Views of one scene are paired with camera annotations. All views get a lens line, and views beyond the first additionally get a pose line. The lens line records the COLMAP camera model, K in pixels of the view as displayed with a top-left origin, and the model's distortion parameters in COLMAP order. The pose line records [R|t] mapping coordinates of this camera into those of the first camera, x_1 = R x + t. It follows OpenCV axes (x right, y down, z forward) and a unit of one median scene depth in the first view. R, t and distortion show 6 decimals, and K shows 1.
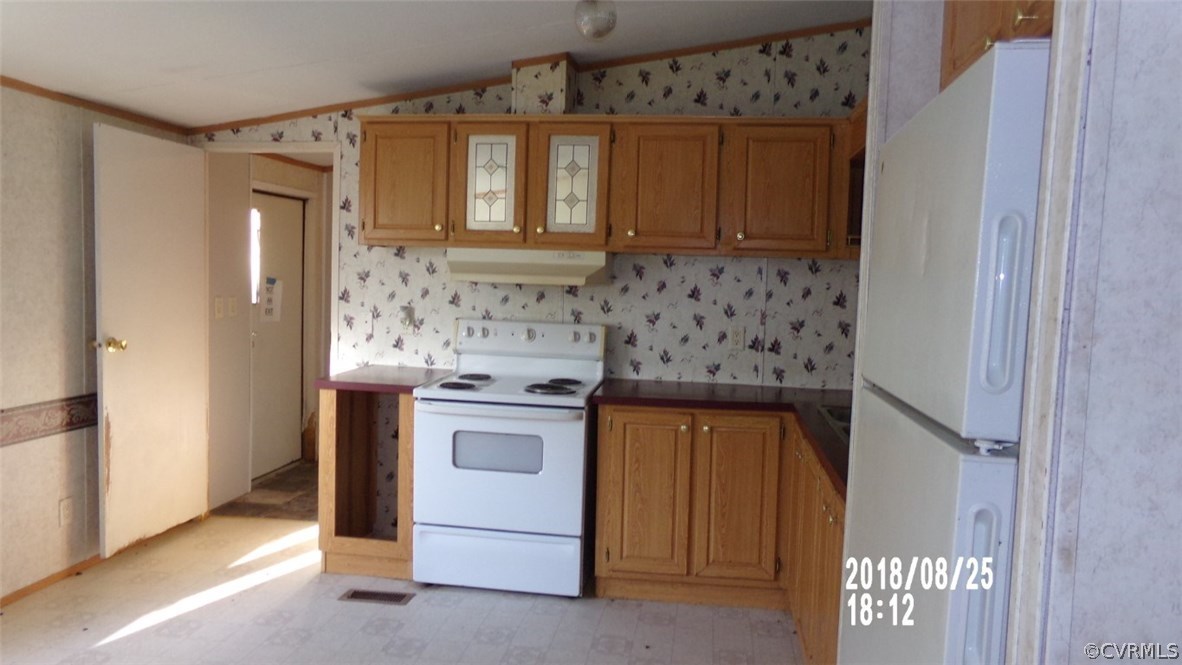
lens RADIAL K [[835.2, 0, 607.5], [0, 835.2, 334.6], [0, 0, 1]] dist [-0.121593, 0.186744]
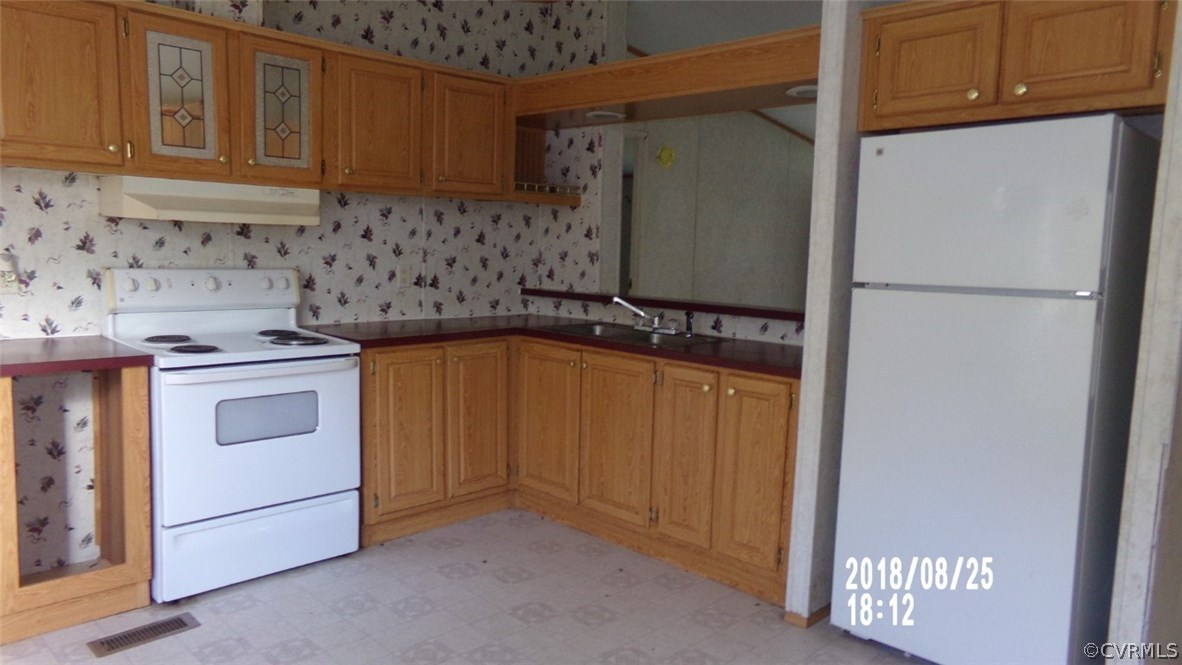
lens RADIAL K [[835.2, 0, 607.5], [0, 835.2, 334.6], [0, 0, 1]] dist [-0.121593, 0.186744]
pose [[0.586964, -0.103021, 0.803032, -0.543229], [0.045179, 0.994493, 0.094561, -0.009598], [-0.808352, -0.019224, 0.588386, 0.184294]]
